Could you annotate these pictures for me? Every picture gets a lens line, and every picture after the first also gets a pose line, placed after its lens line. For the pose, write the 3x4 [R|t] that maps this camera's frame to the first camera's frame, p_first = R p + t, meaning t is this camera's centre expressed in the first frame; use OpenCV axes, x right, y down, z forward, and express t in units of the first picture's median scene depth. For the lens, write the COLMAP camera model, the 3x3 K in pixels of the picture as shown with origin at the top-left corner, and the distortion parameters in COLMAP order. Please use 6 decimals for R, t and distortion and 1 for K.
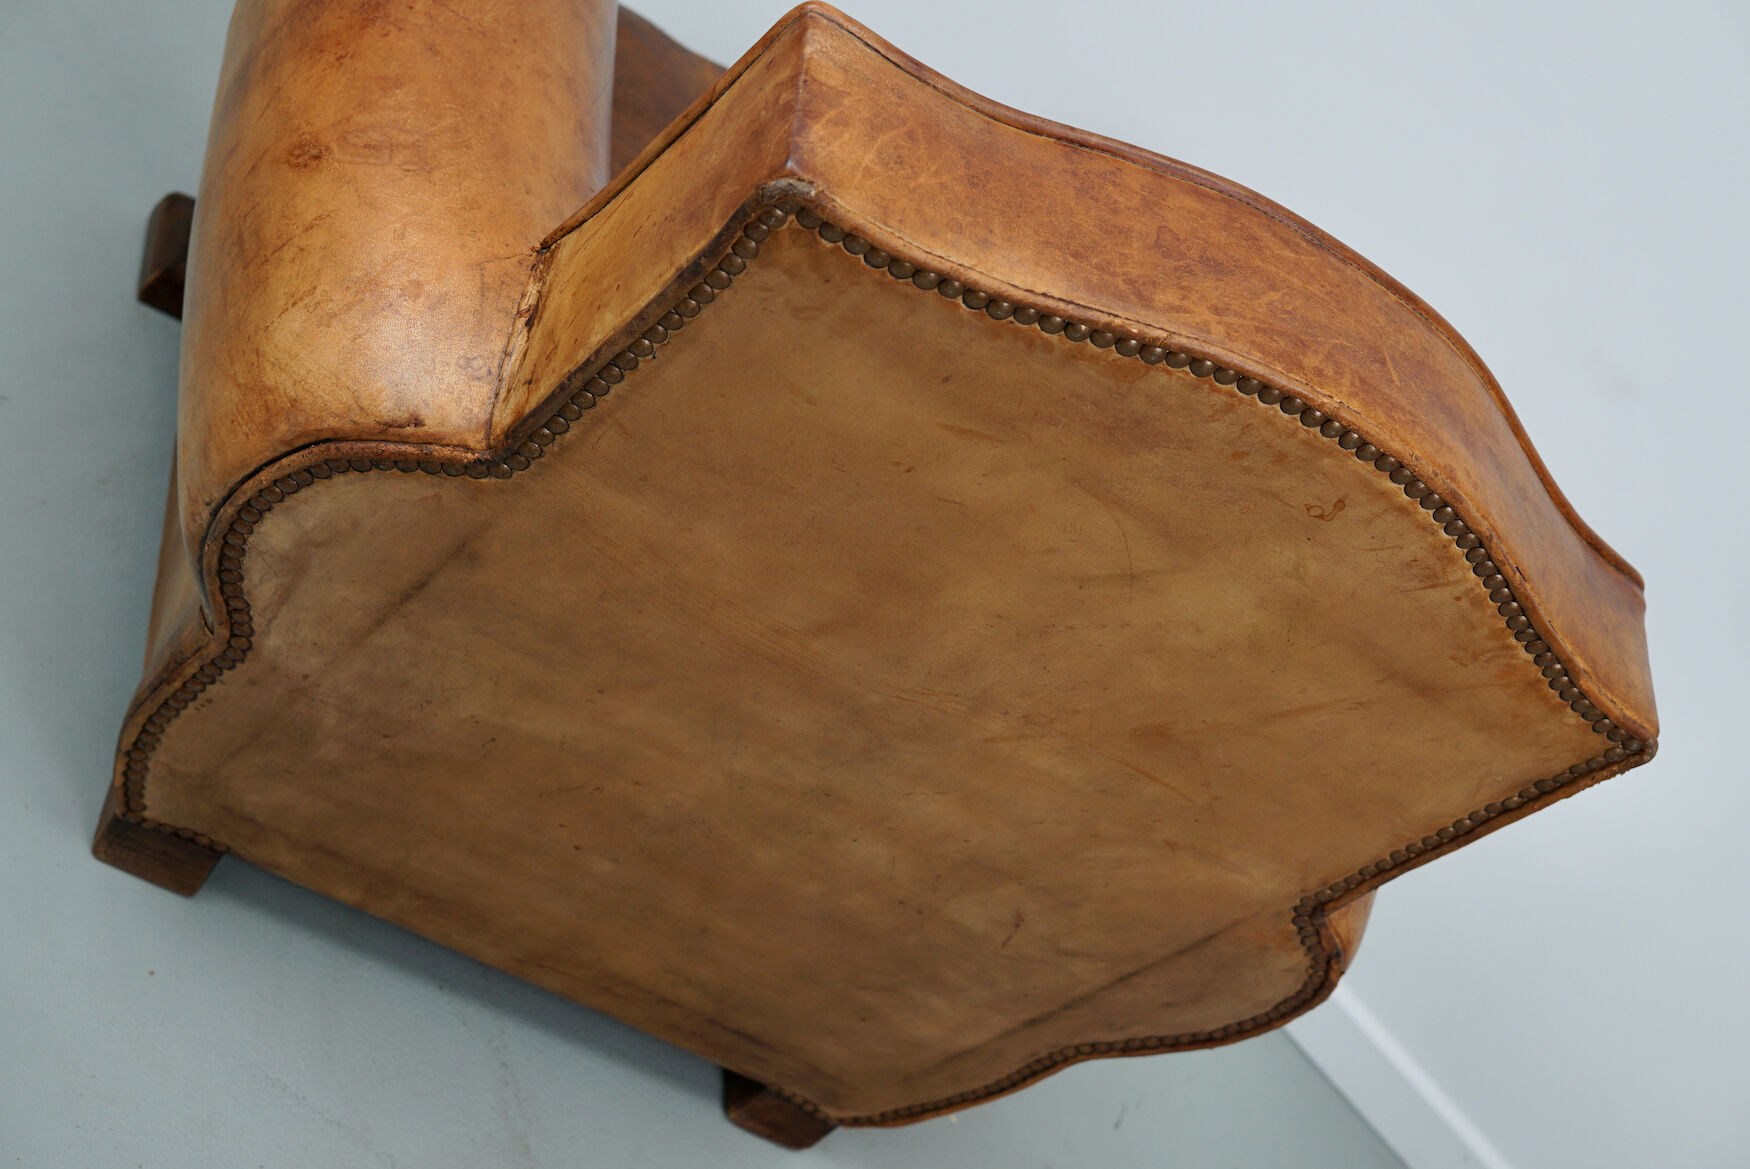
lens RADIAL K [[2230.4, 0, 875.0], [0, 2230.4, 584.5], [0, 0, 1]] dist [-0.146370, 0.325869]
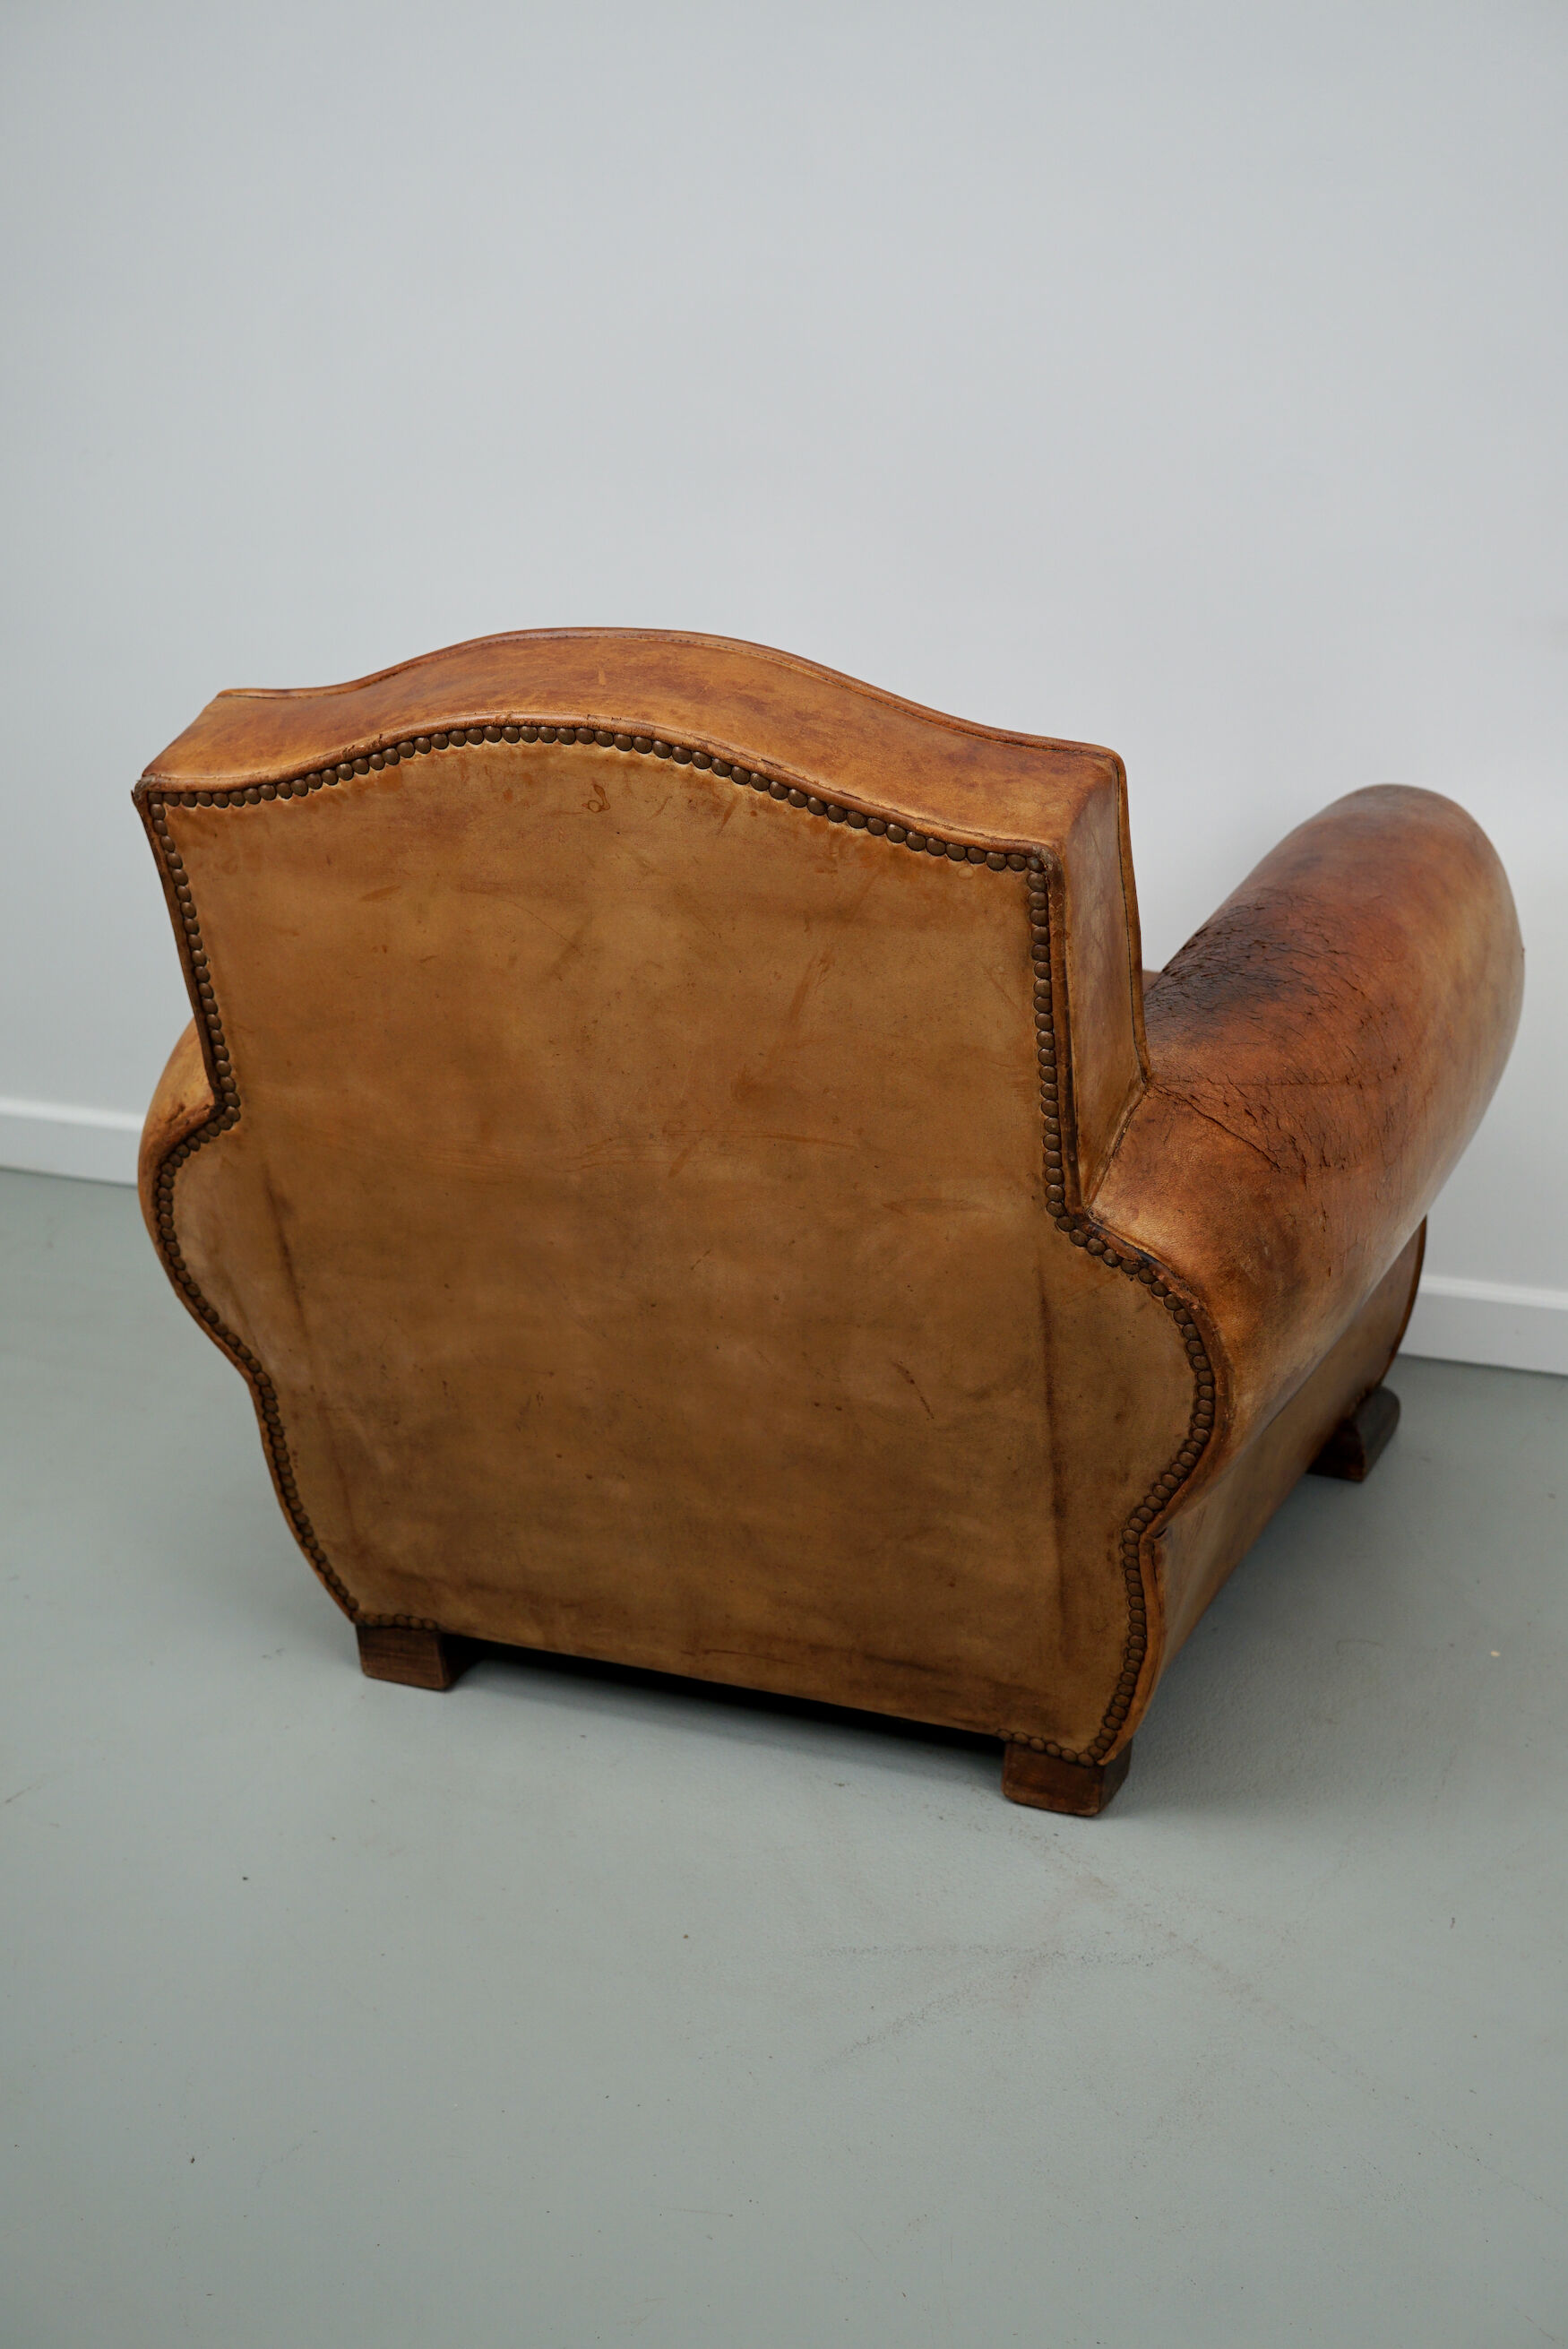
lens RADIAL K [[3054.0, 0, 808.4], [0, 3054.0, 1187.9], [0, 0, 1]] dist [-0.177652, 0.526514]
pose [[0.698159, -0.459813, -0.548767, 1.086584], [0.194873, 0.859604, -0.472340, 0.944472], [0.688911, 0.222828, 0.689746, -0.015530]]
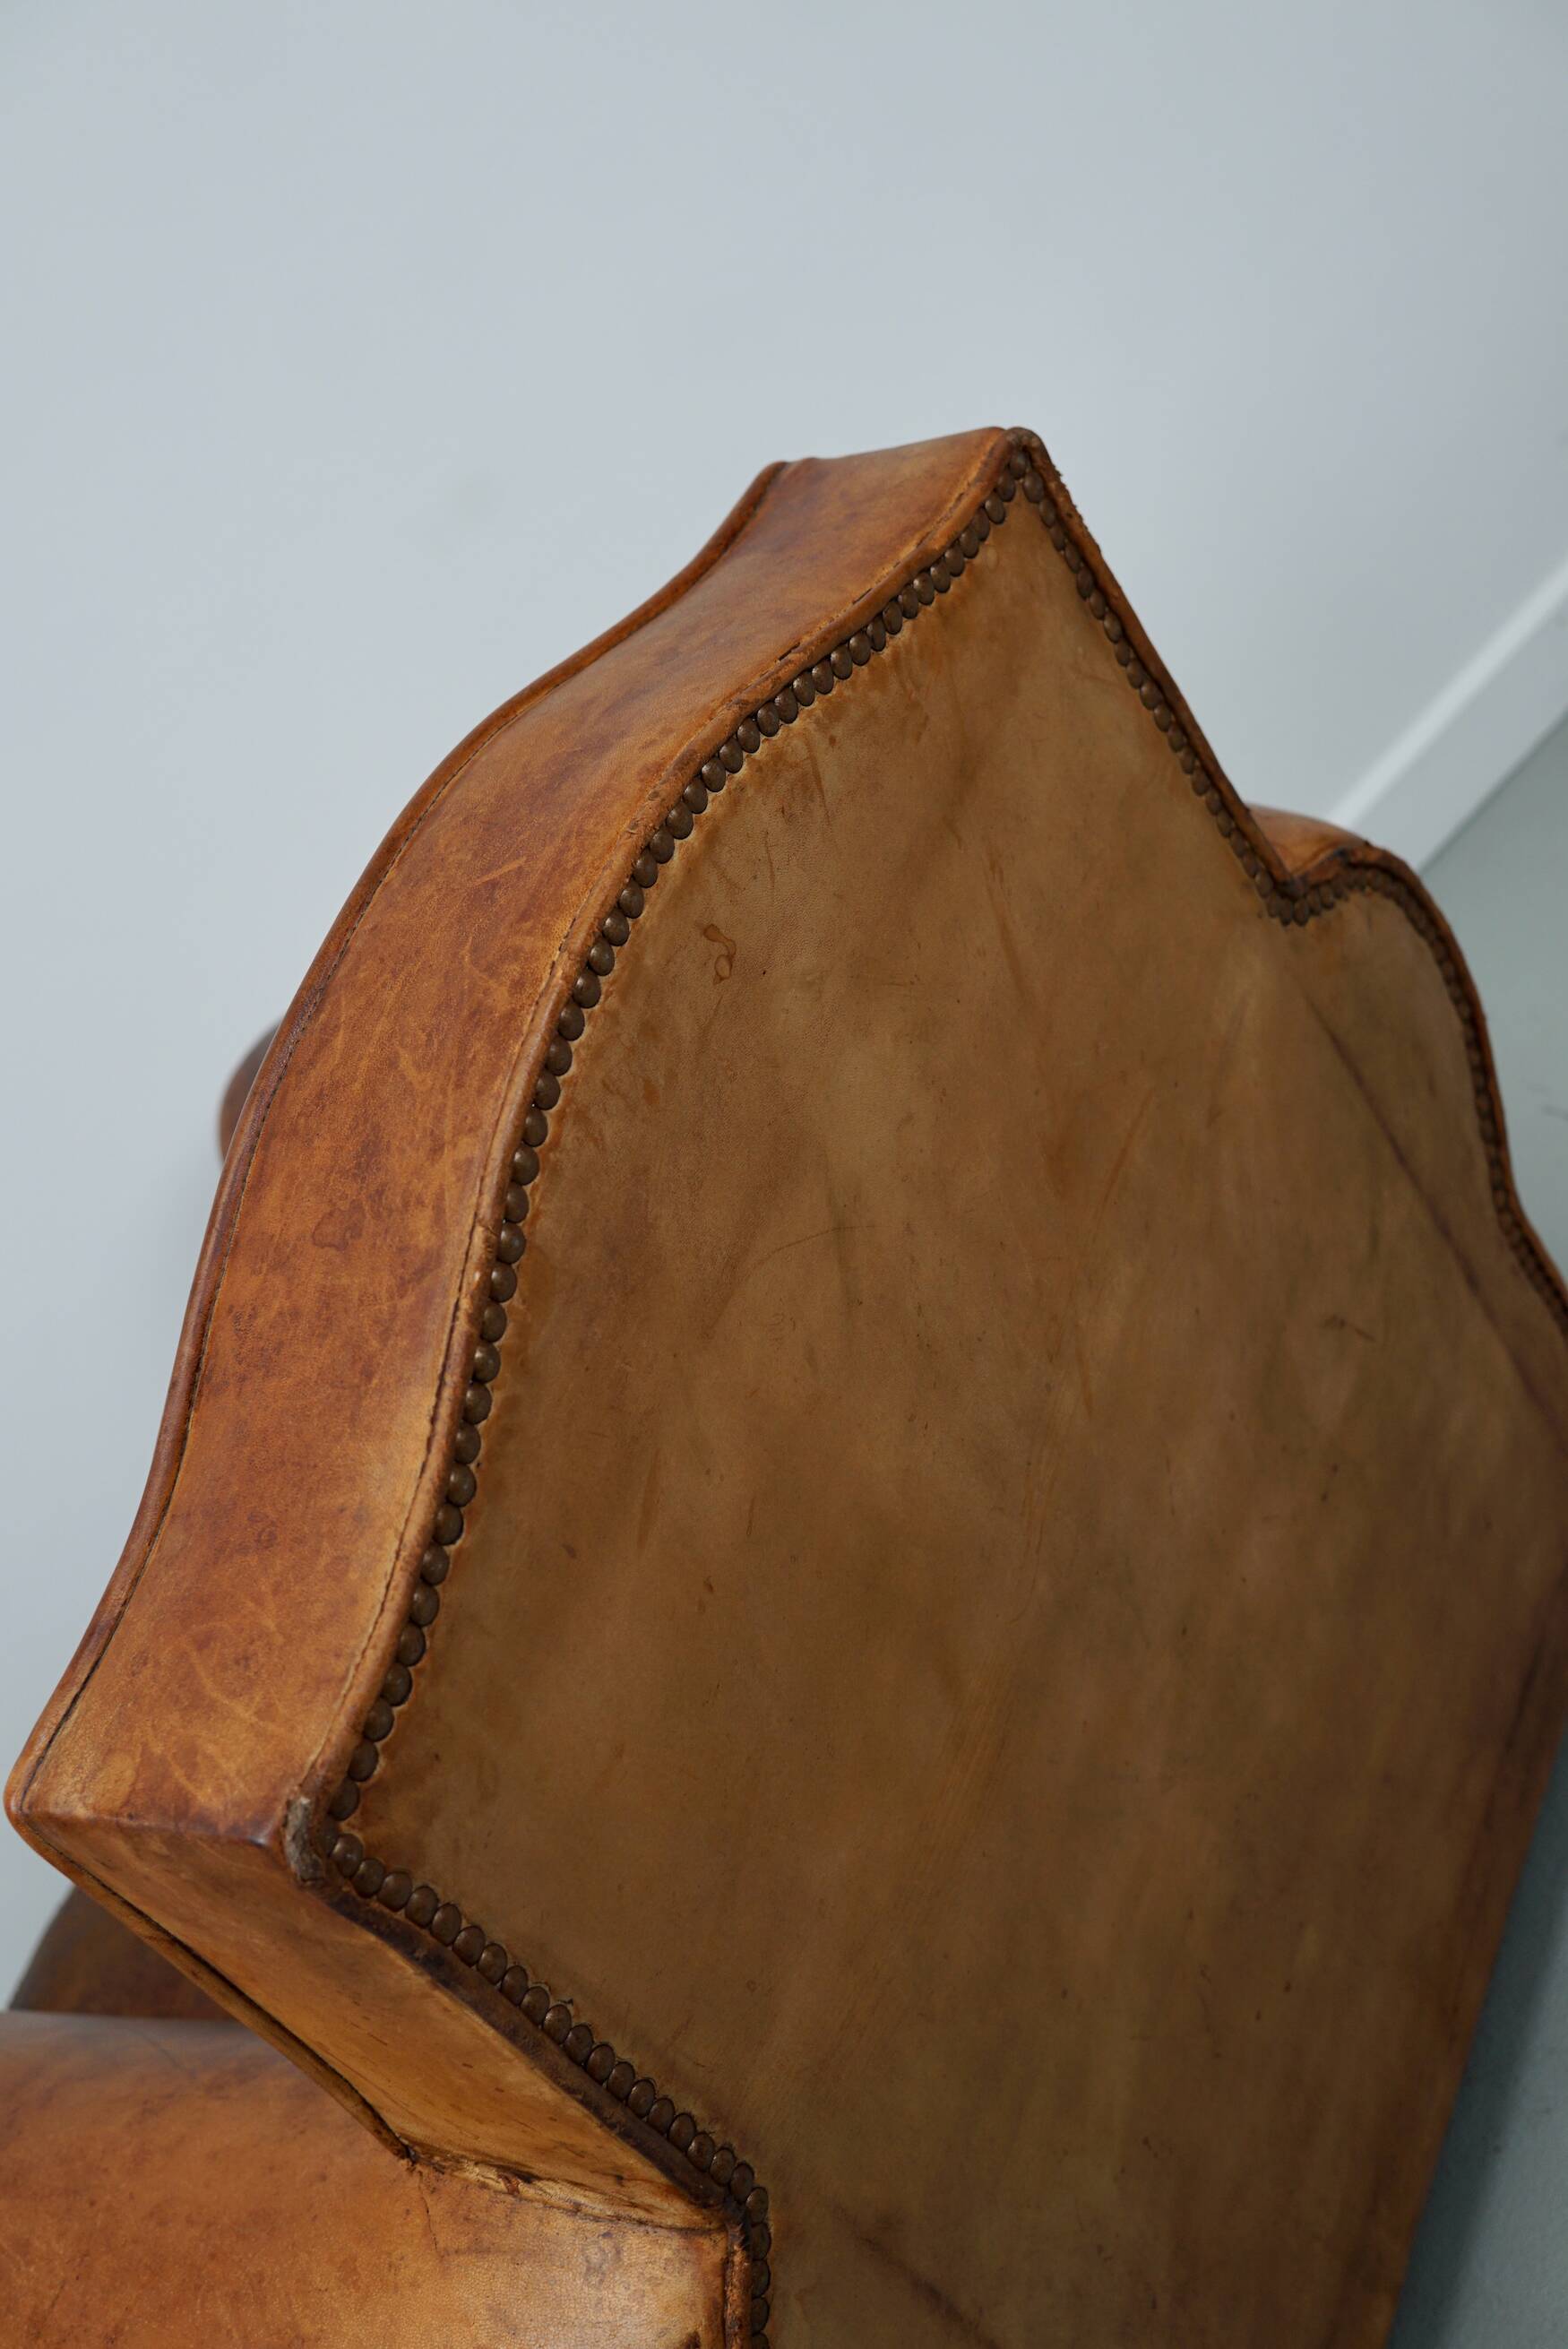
lens RADIAL K [[2993.4, 0, 786.9], [0, 2993.4, 1181.0], [0, 0, 1]] dist [-0.146370, 0.325869]
pose [[-0.079546, -0.993519, 0.081193, 0.060720], [0.996829, -0.079110, 0.008580, -0.026554], [-0.002101, 0.081618, 0.996661, 0.113323]]
